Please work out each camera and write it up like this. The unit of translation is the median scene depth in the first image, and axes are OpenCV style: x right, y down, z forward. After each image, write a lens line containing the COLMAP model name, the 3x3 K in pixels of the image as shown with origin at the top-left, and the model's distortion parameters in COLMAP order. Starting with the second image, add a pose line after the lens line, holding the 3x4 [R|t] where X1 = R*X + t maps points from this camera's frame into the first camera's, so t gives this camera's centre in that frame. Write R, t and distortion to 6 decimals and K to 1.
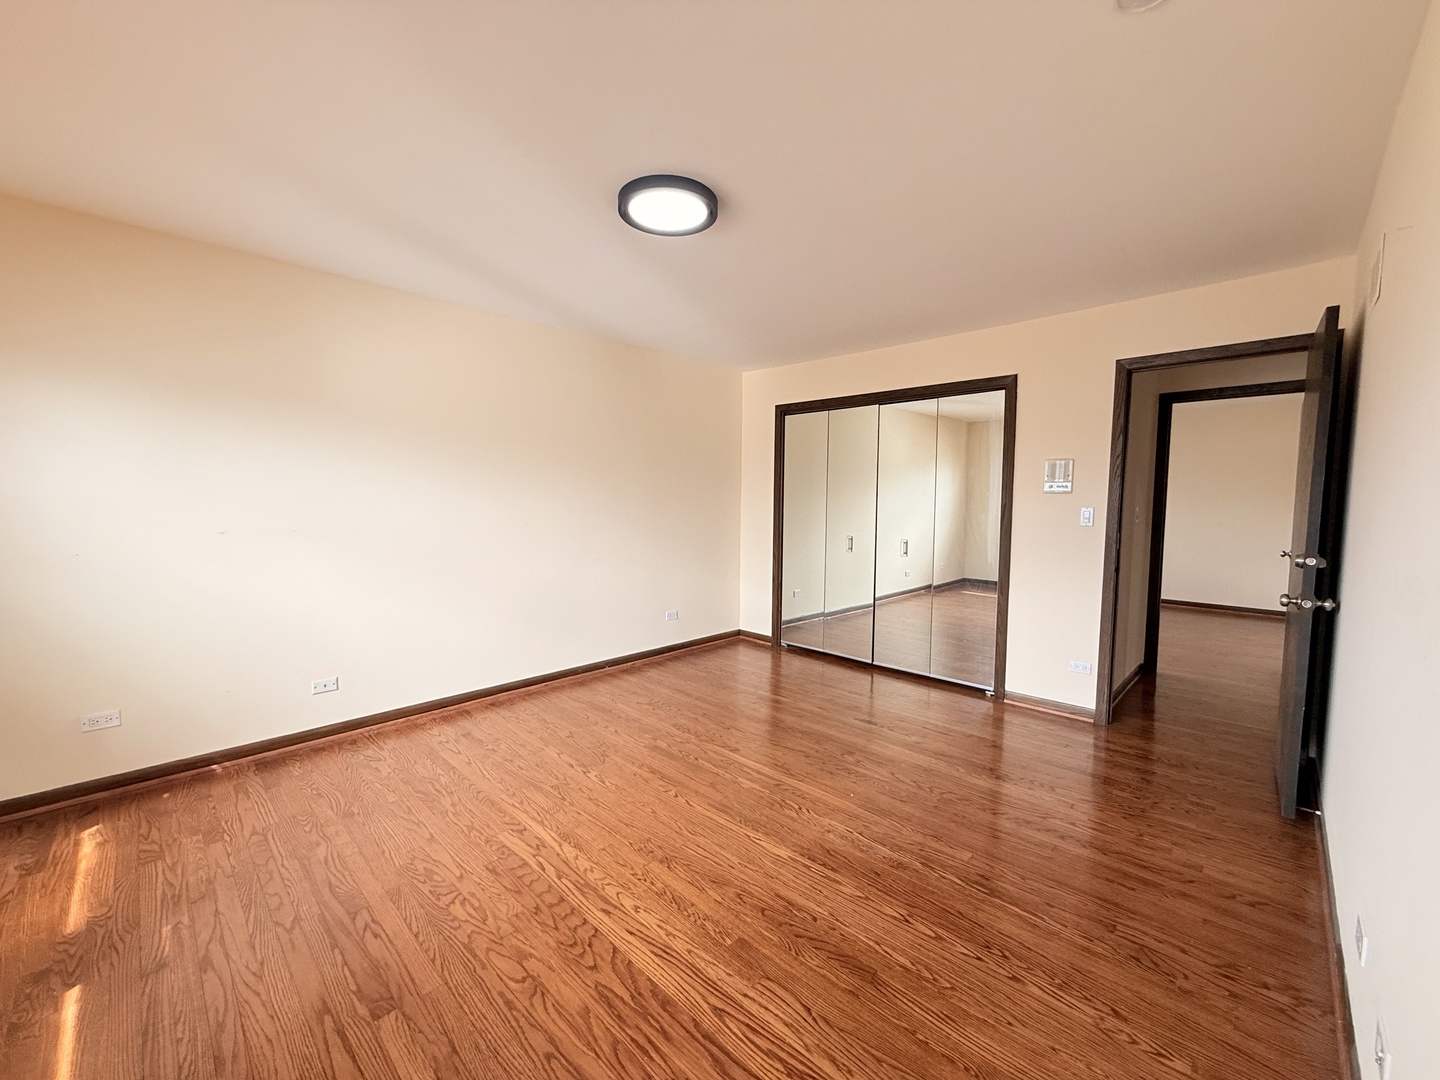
lens RADIAL K [[575.6, 0, 716.5], [0, 575.6, 538.9], [0, 0, 1]] dist [-0.000626, 0.000377]
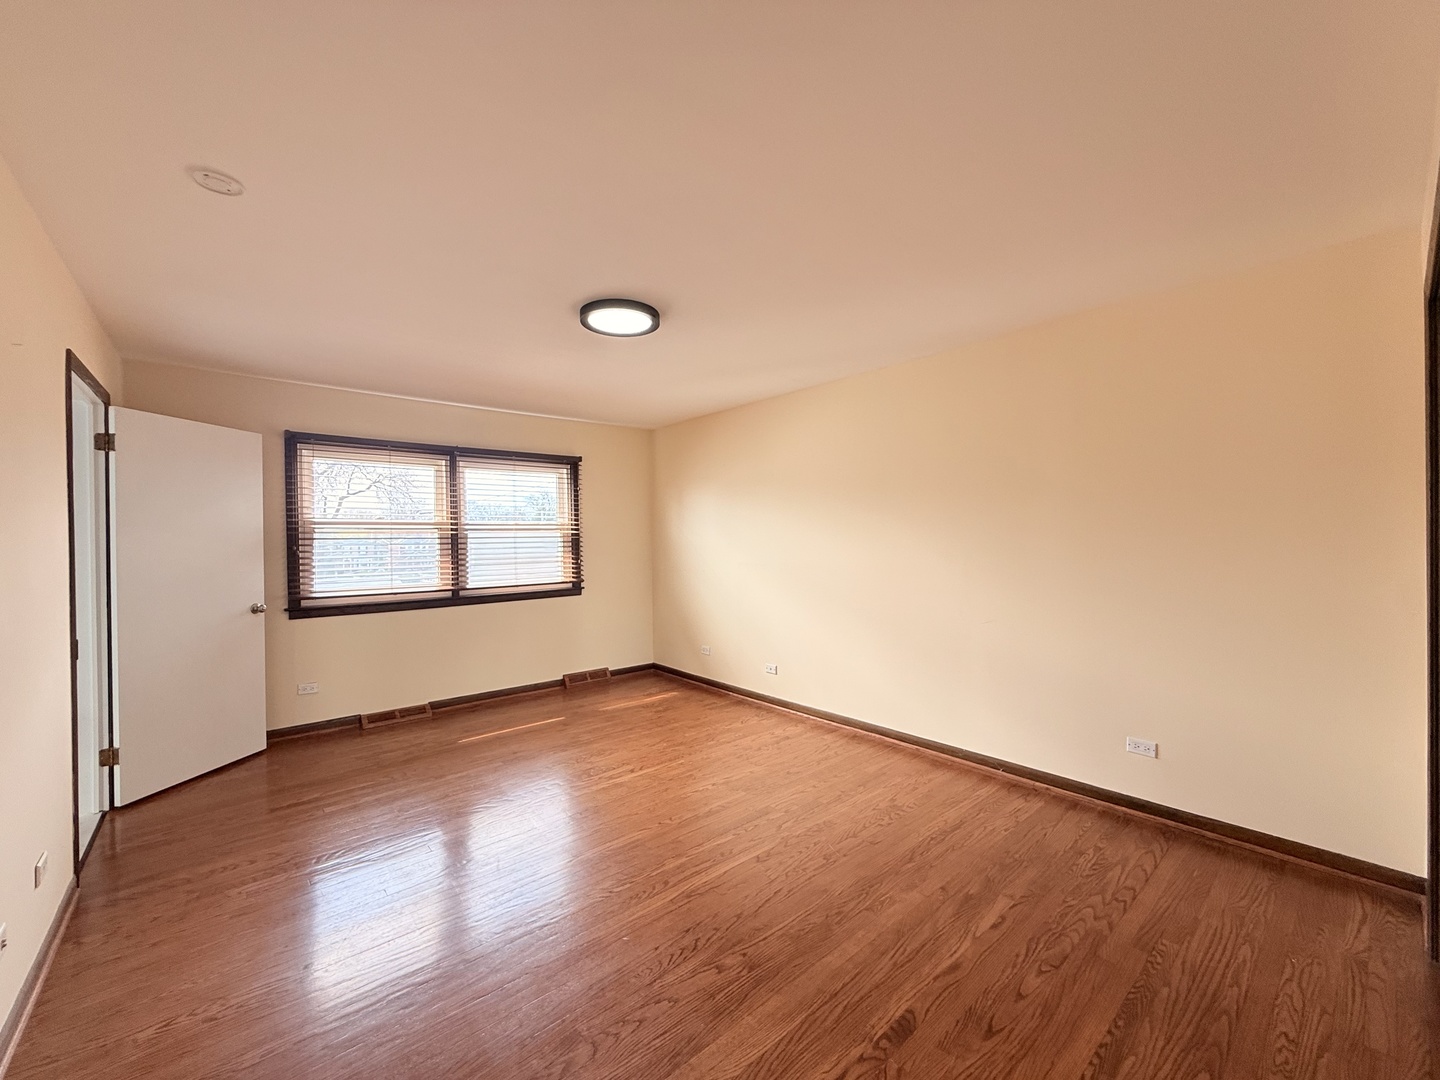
lens RADIAL K [[575.6, 0, 716.5], [0, 575.6, 538.9], [0, 0, 1]] dist [-0.000626, 0.000377]
pose [[-0.090980, -0.002463, -0.995850, 0.843061], [-0.056408, 0.998404, 0.002684, -0.080931], [0.994254, 0.056418, -0.090974, 0.990850]]
